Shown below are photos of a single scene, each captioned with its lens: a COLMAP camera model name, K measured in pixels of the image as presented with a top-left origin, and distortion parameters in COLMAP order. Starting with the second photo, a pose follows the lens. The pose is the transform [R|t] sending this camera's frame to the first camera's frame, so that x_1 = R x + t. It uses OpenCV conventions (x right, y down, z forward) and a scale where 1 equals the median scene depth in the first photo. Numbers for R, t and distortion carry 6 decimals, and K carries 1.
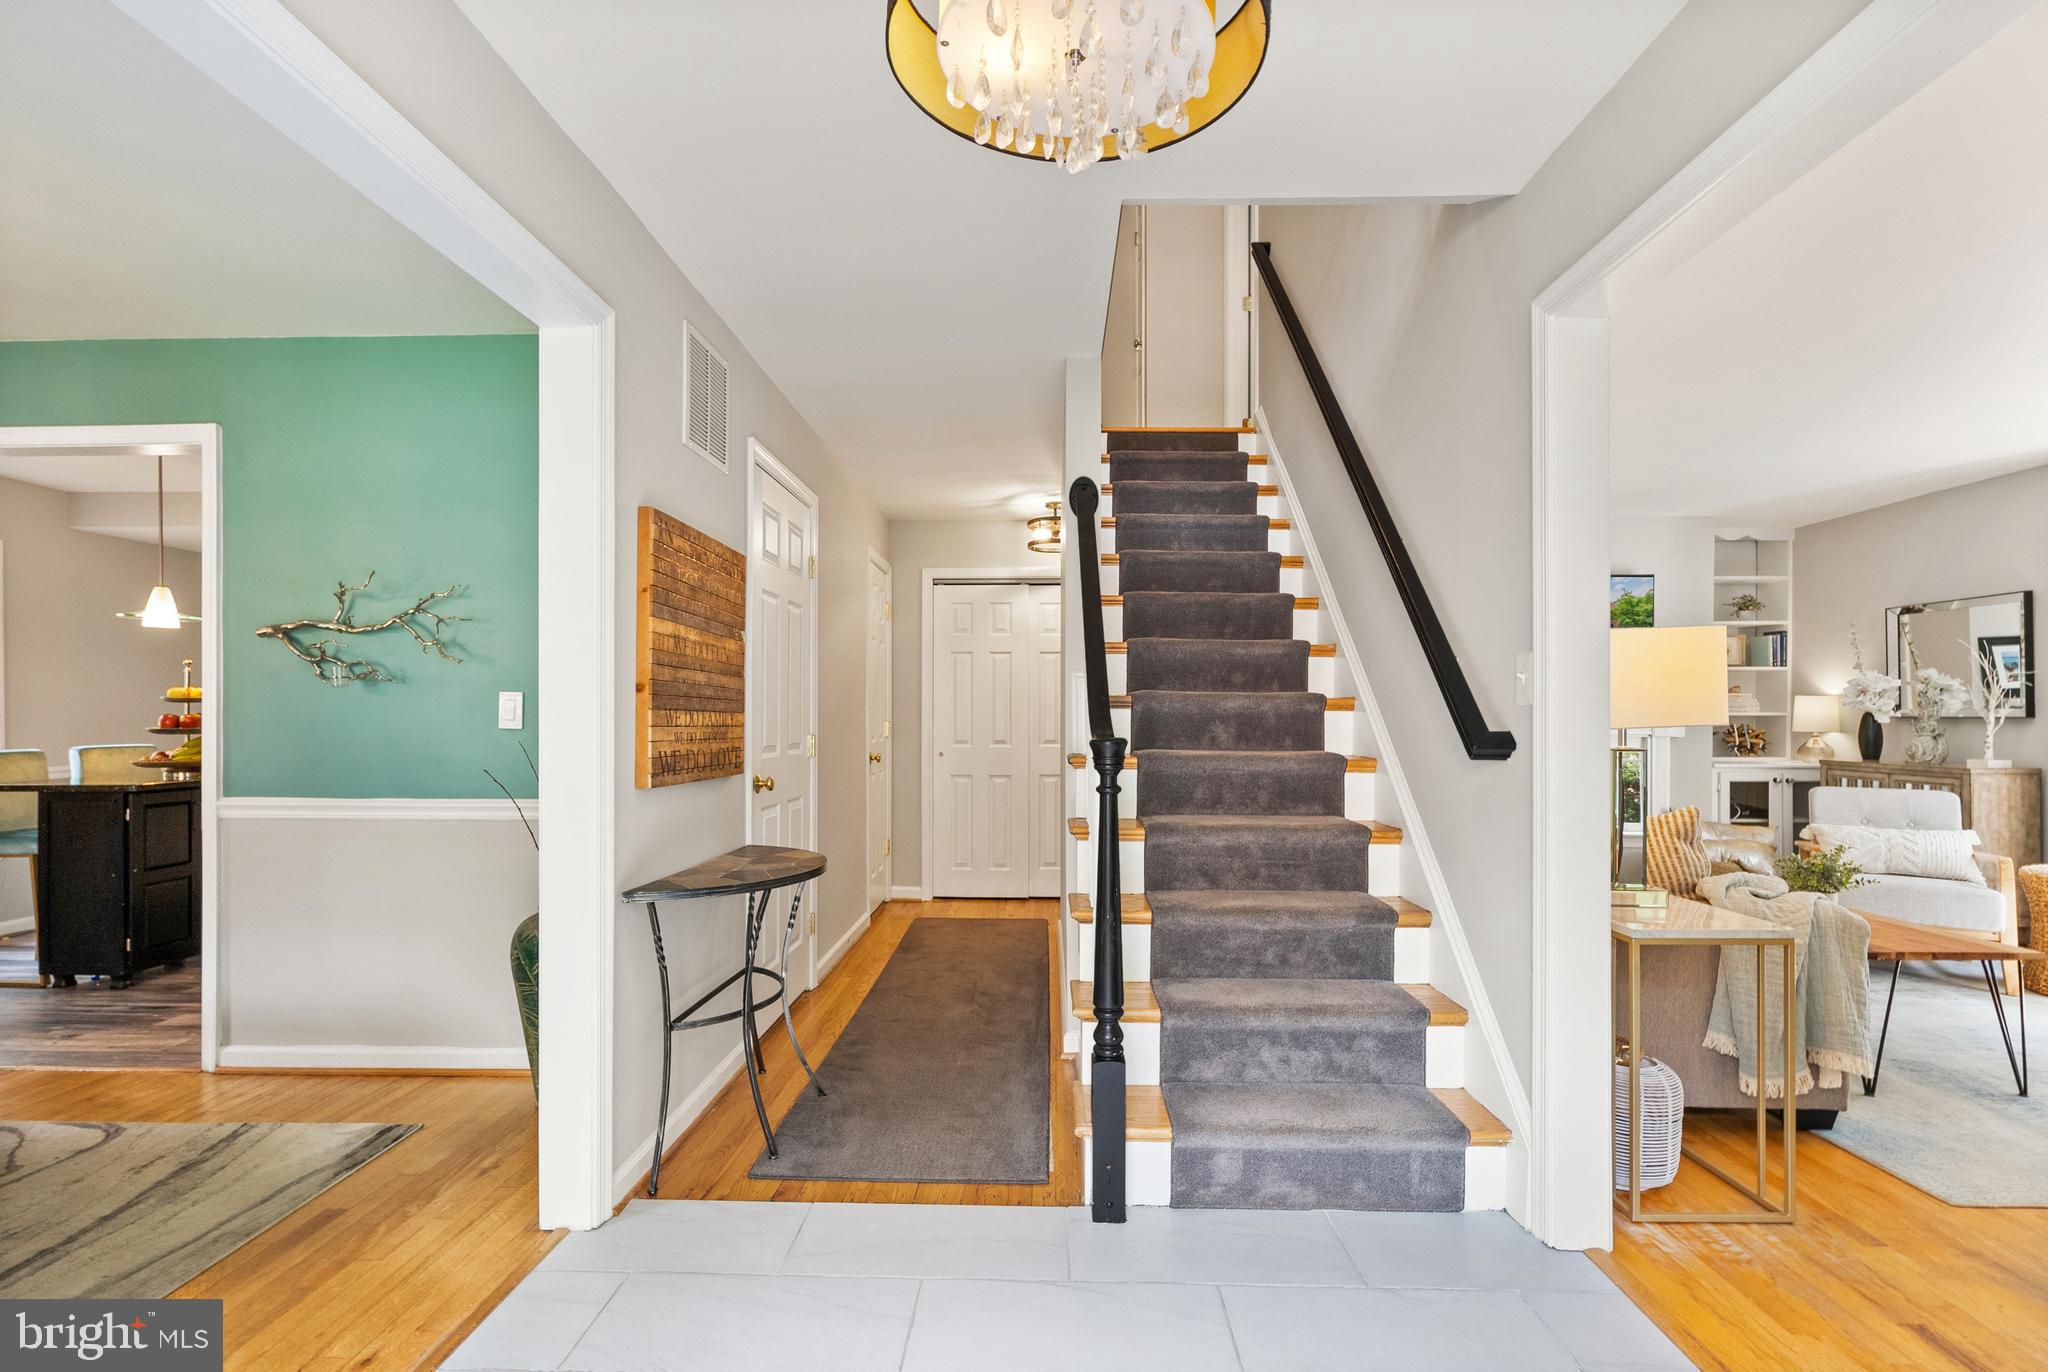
lens RADIAL K [[937.8, 0, 1025.8], [0, 937.8, 715.4], [0, 0, 1]] dist [-0.000065, 0.000084]
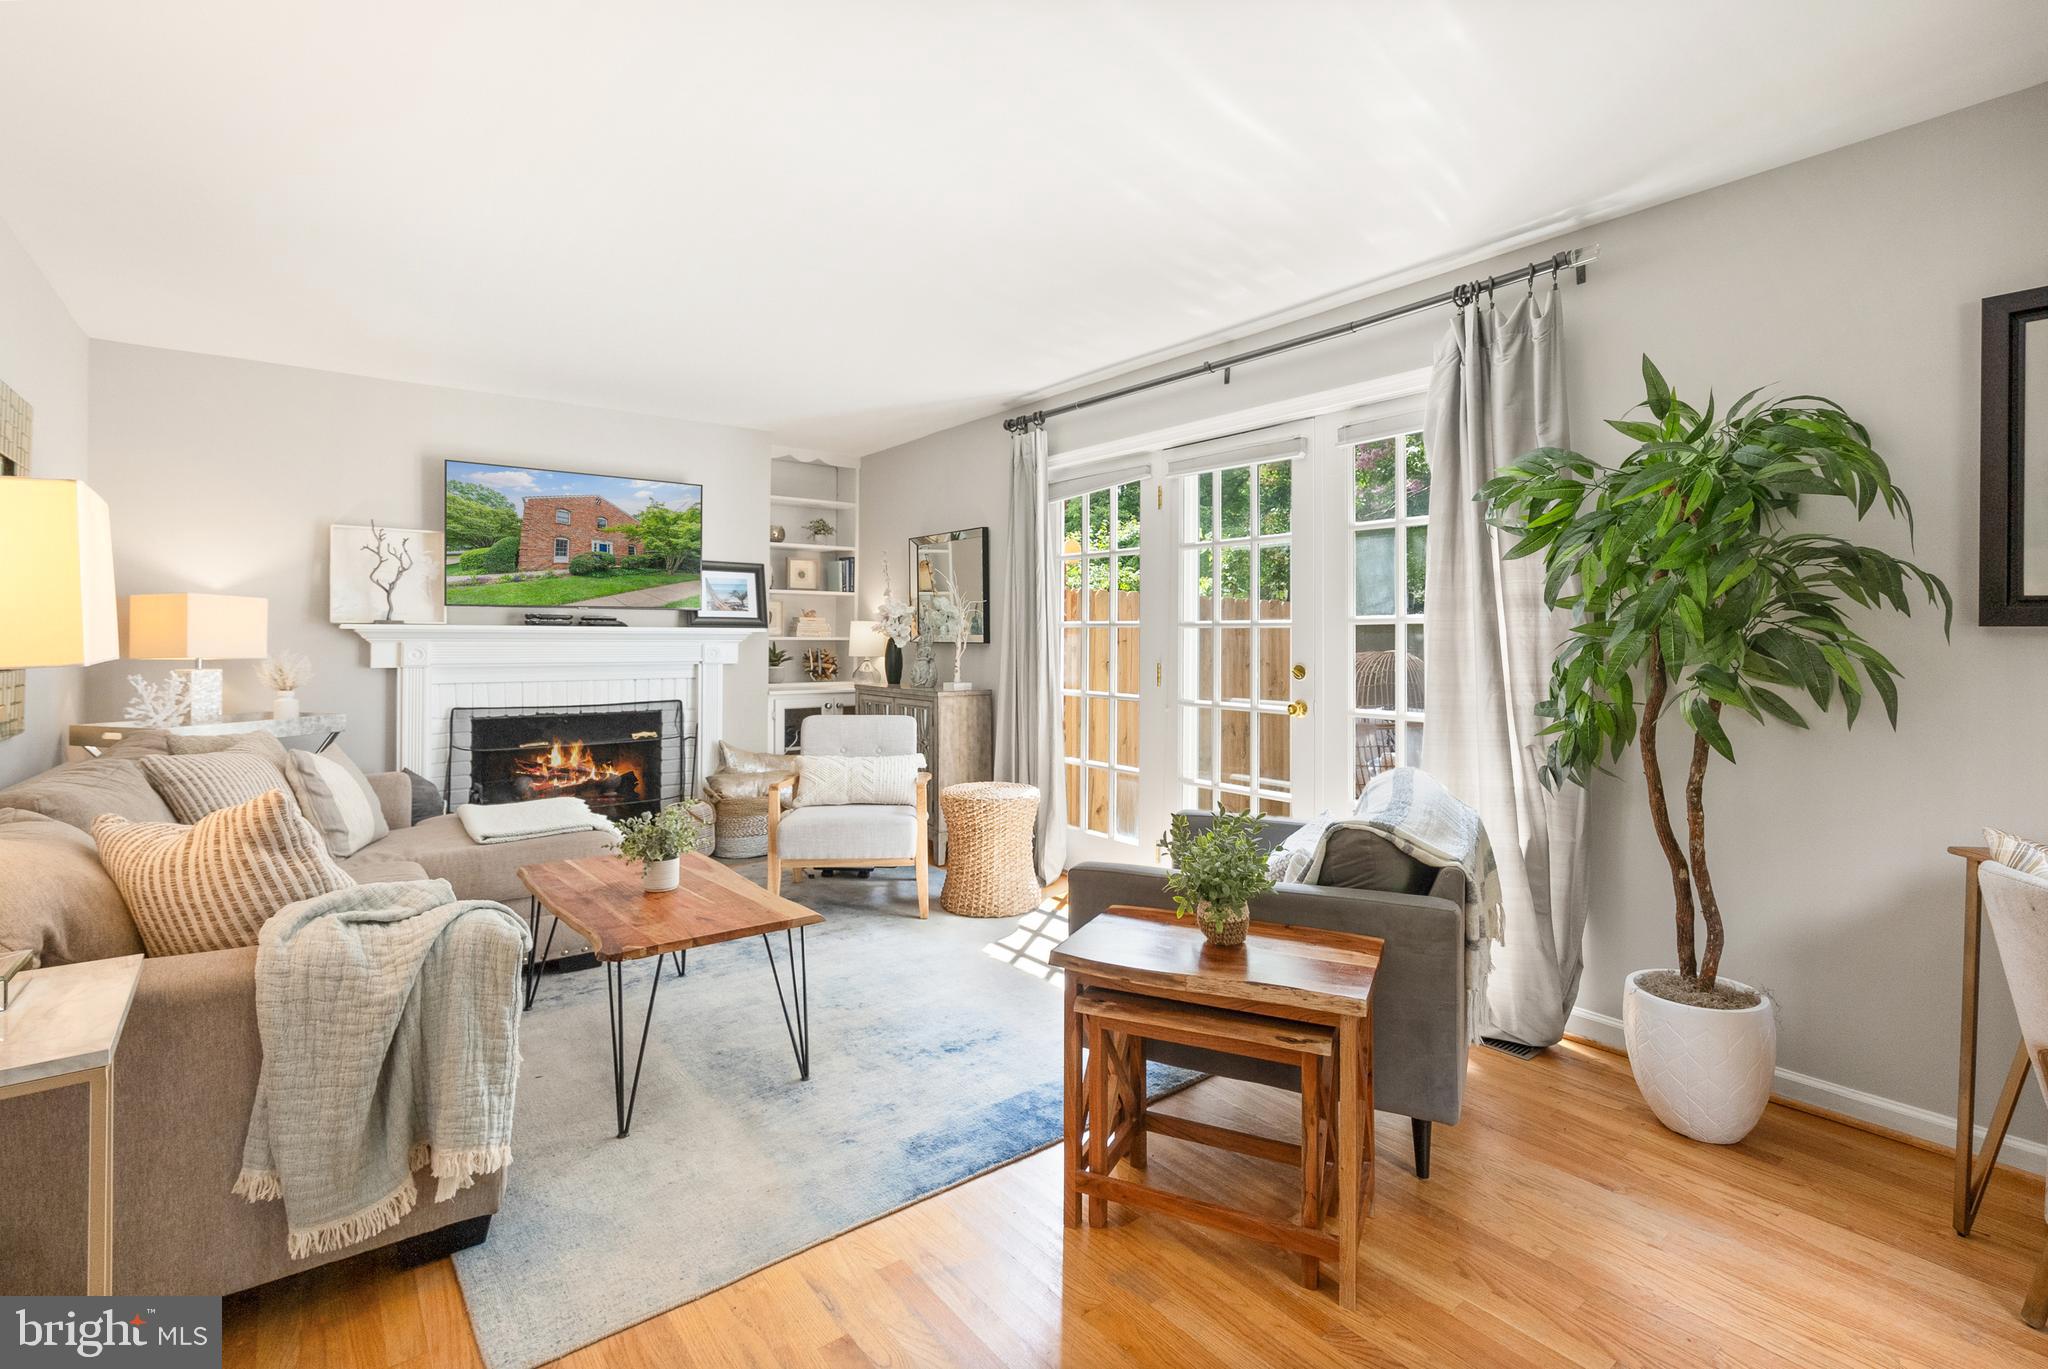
lens RADIAL K [[949.3, 0, 1024.5], [0, 949.3, 635.1], [0, 0, 1]] dist [0.001148, 0.000367]
pose [[0.773235, 0.004865, 0.634101, 0.401671], [-0.003075, 0.999988, -0.003923, -0.002800], [-0.634112, 0.001083, 0.773241, 0.113986]]
